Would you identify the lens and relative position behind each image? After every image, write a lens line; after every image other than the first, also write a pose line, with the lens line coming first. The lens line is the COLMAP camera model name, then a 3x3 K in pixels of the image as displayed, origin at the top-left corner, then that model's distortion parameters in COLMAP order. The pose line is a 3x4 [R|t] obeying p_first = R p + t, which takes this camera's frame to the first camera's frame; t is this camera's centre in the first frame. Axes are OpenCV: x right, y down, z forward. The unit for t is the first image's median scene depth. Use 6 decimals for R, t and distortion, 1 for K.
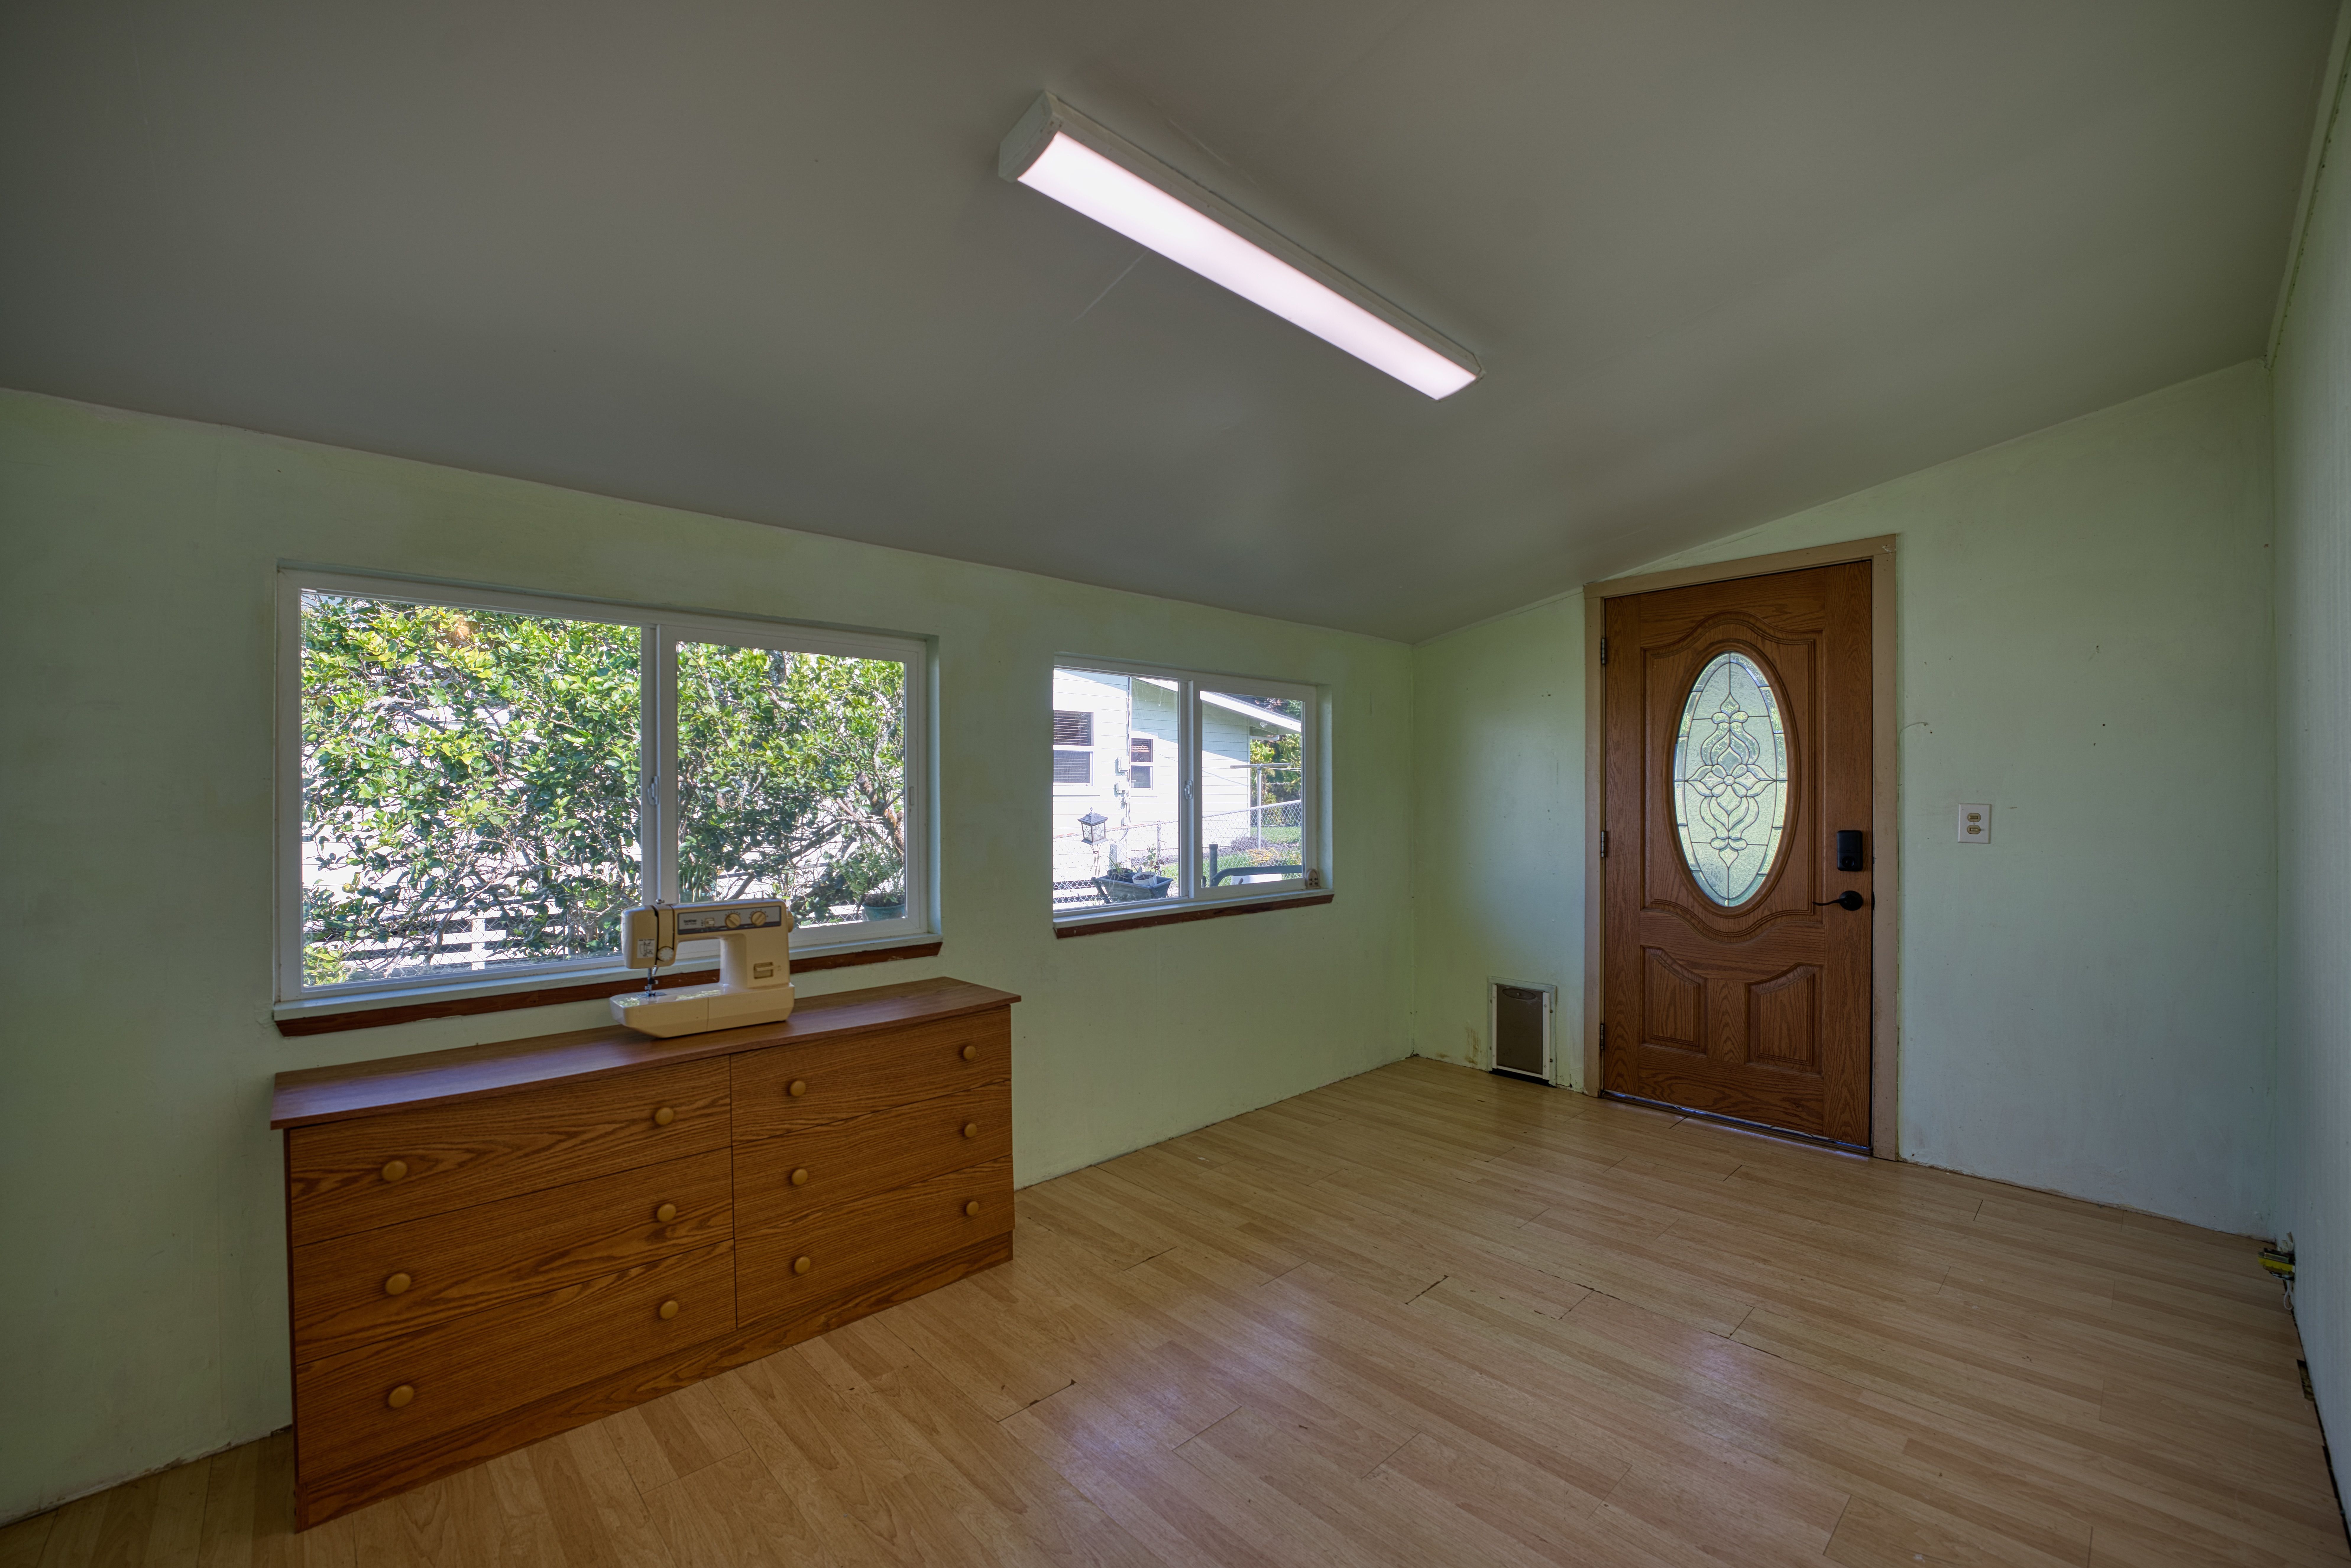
lens RADIAL K [[952.3, 0, 1164.2], [0, 952.3, 793.4], [0, 0, 1]] dist [-0.024210, 0.000565]
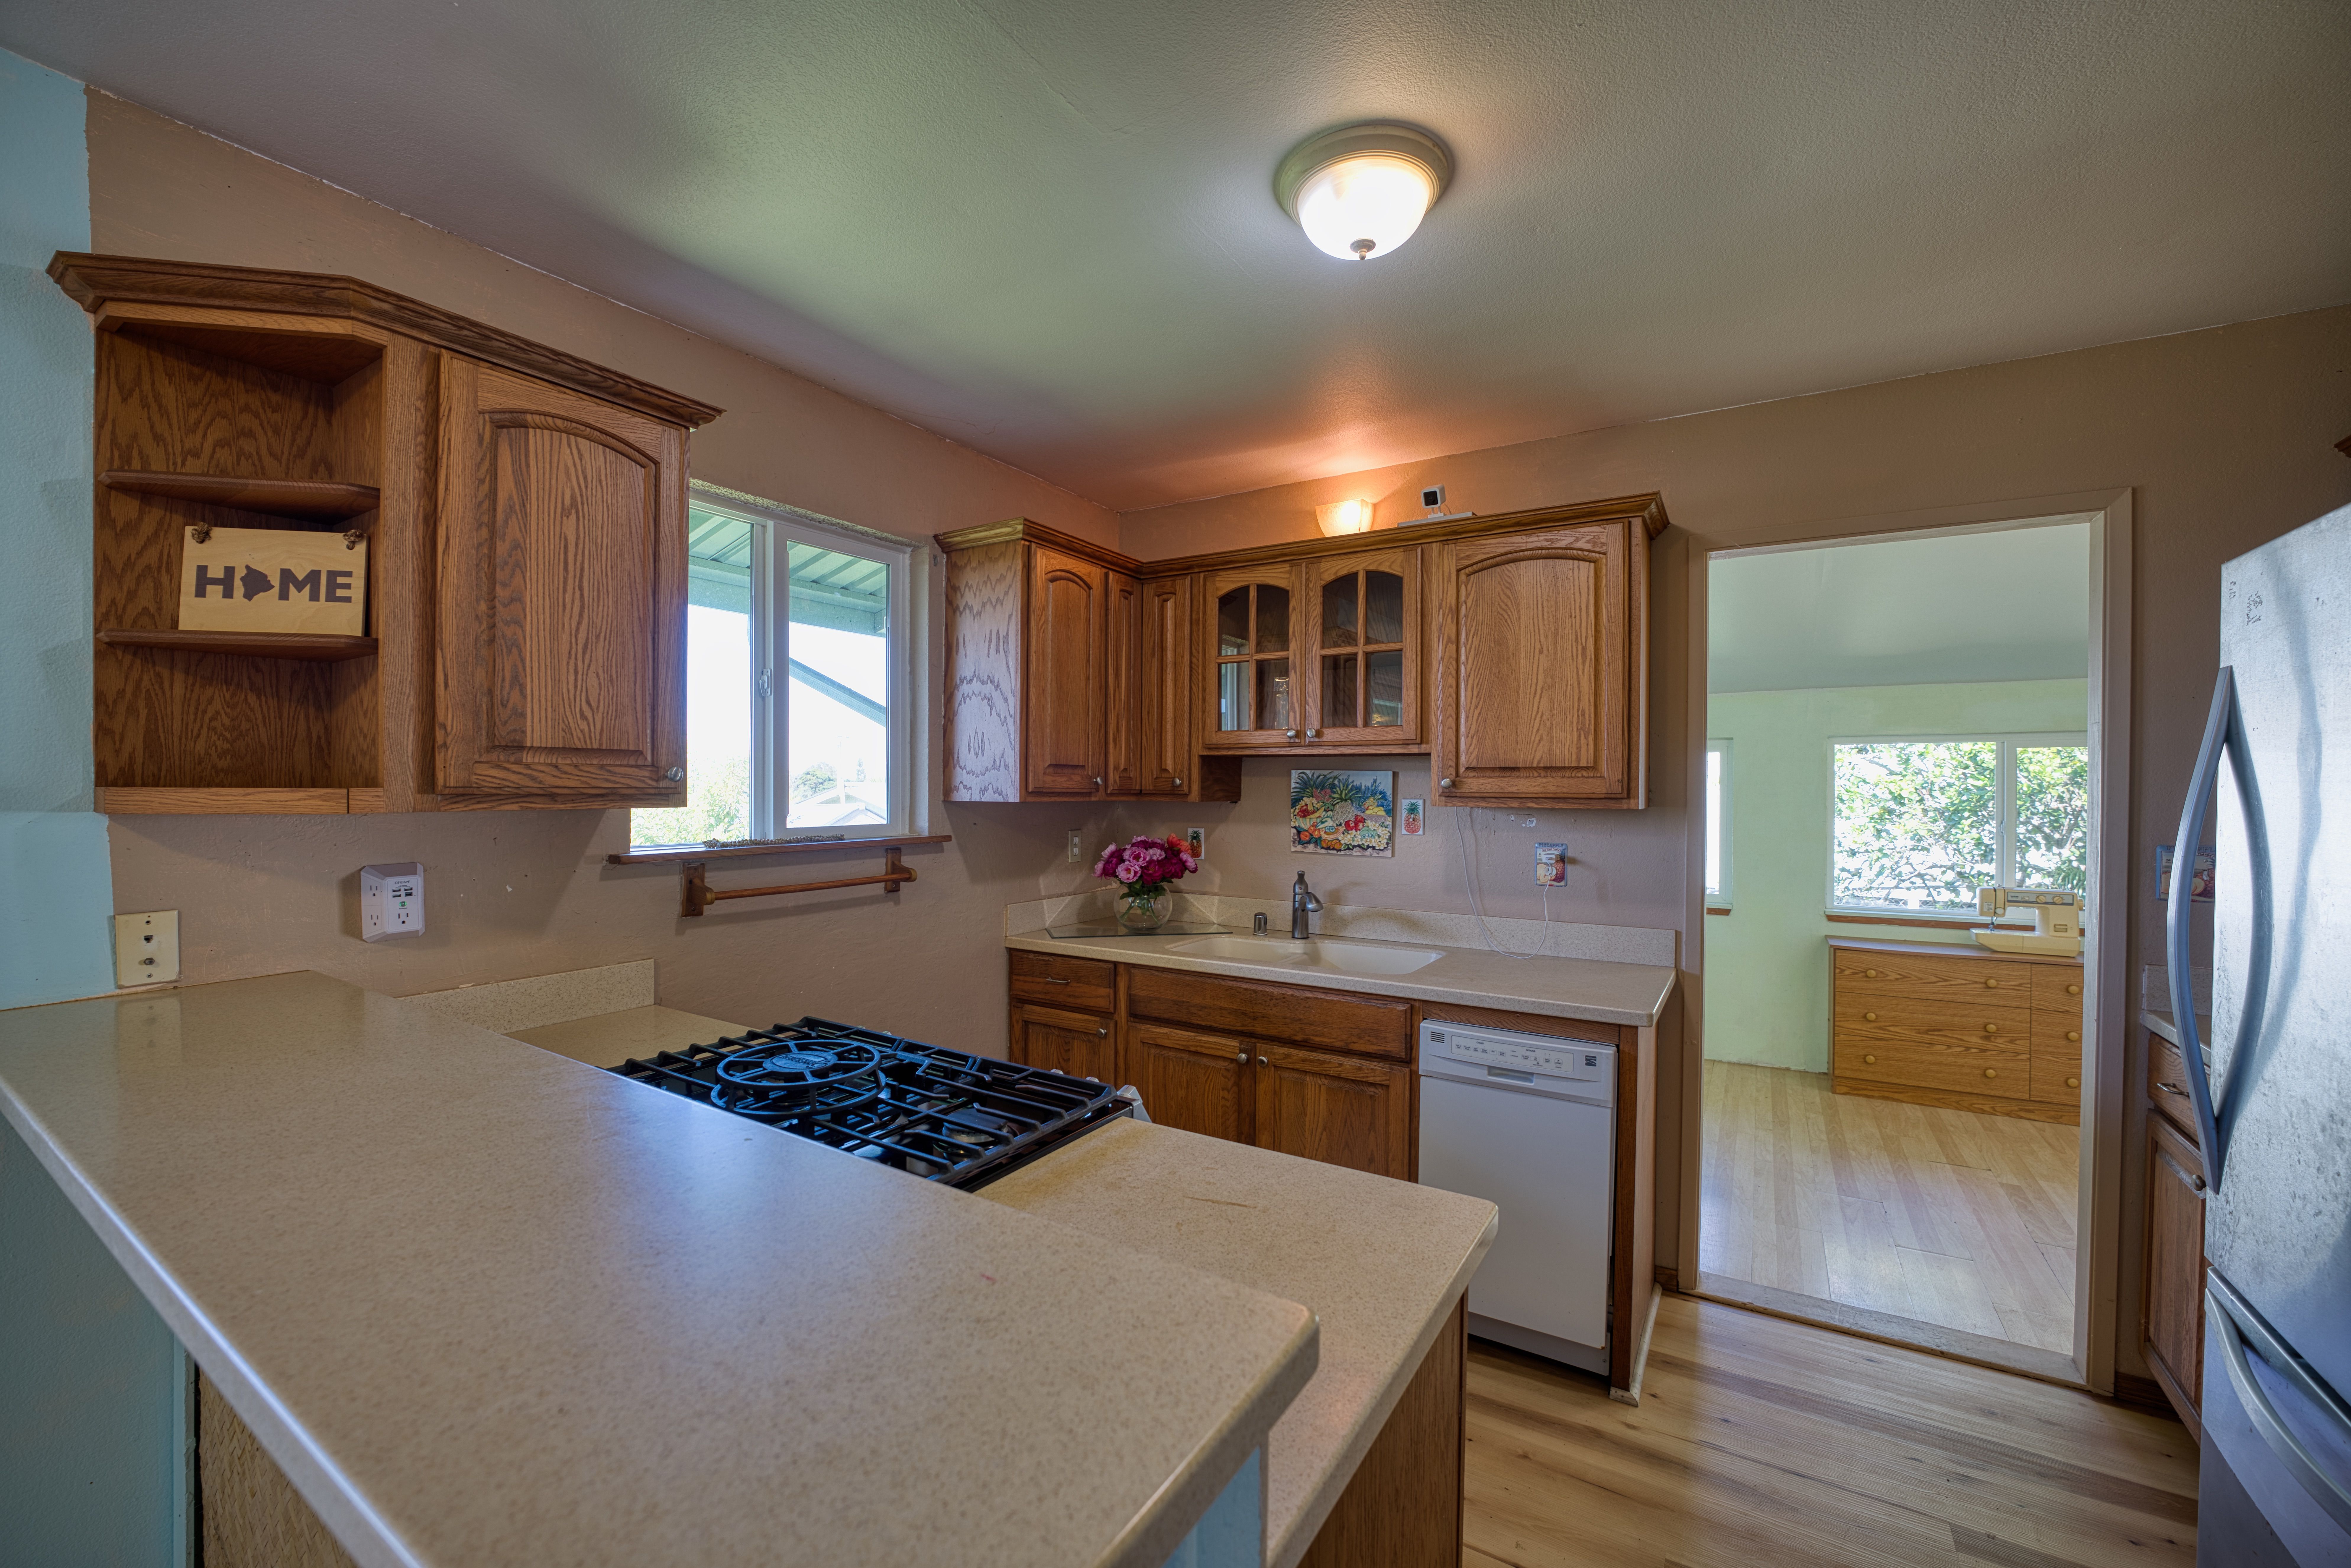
lens RADIAL K [[952.3, 0, 1166.1], [0, 952.3, 792.9], [0, 0, 1]] dist [-0.024210, 0.000565]
pose [[0.259373, 0.012299, -0.965699, 0.704126], [-0.000452, 0.999920, 0.012614, -0.081414], [0.965777, -0.002835, 0.259357, -0.933885]]
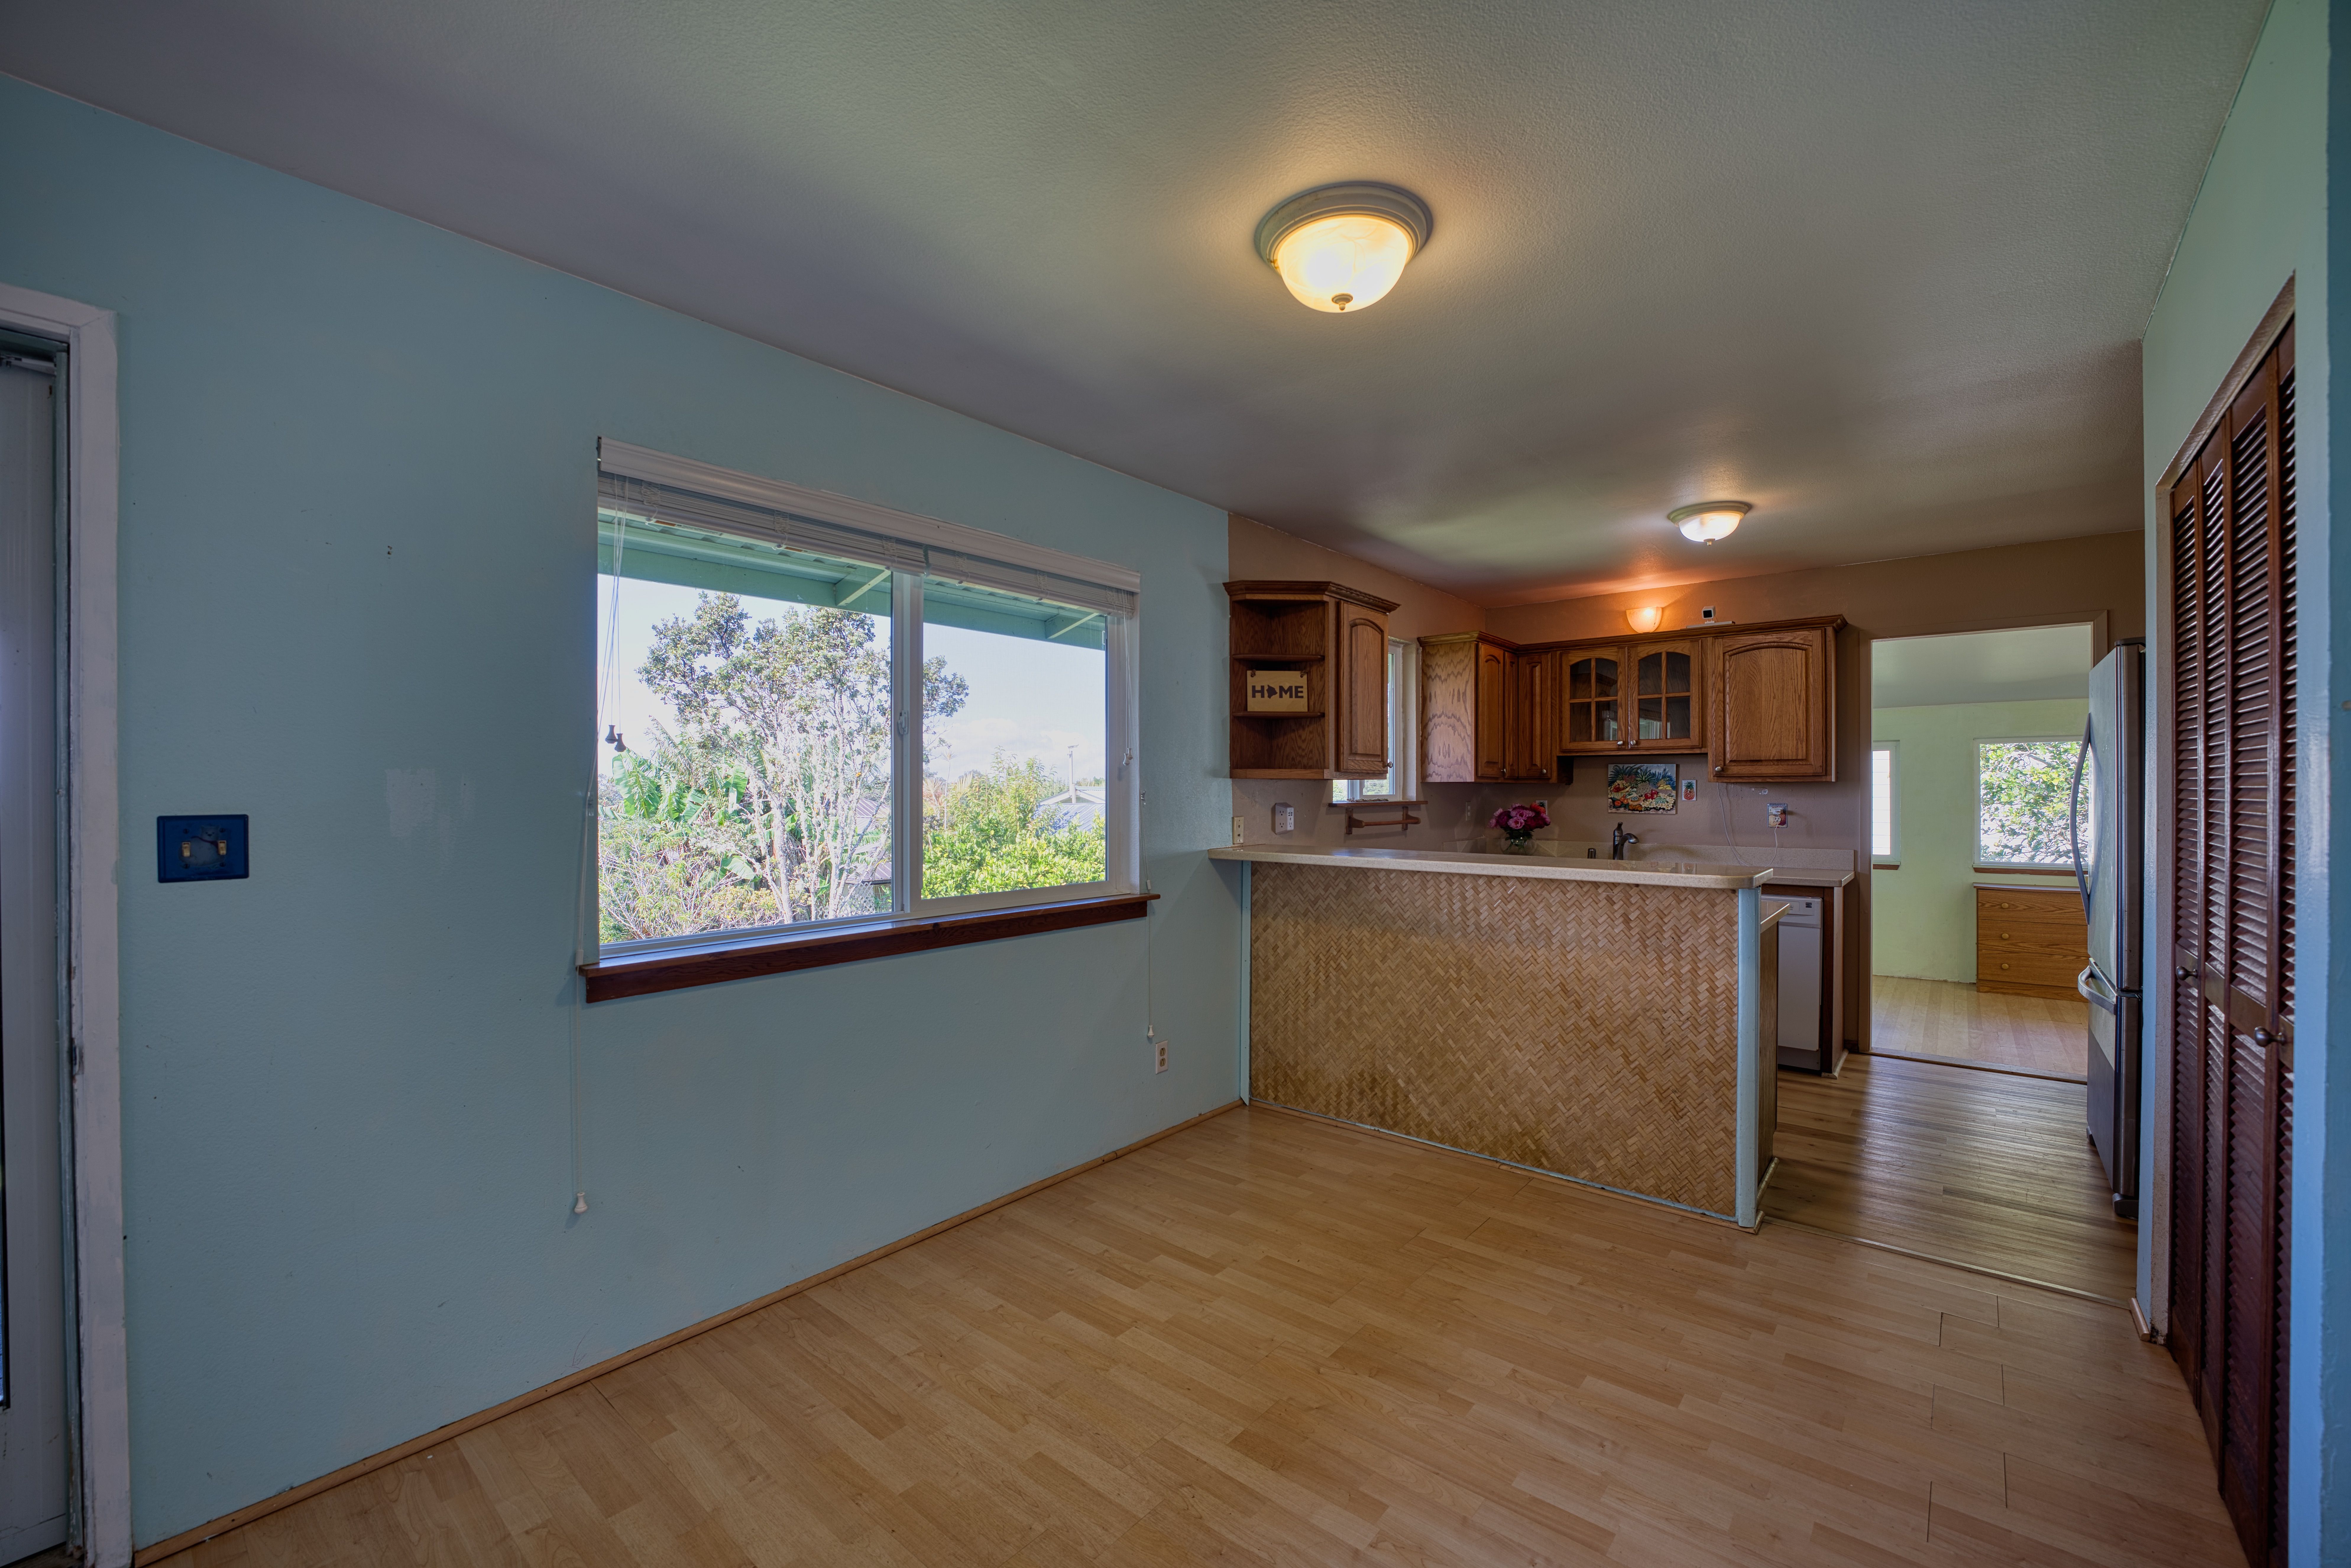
lens RADIAL K [[952.3, 0, 1168.5], [0, 952.3, 790.4], [0, 0, 1]] dist [-0.024210, 0.000565]
pose [[0.123238, 0.002439, -0.992374, 1.430947], [0.005864, 0.999978, 0.003186, -0.052830], [0.992360, -0.006212, 0.123221, -1.609695]]
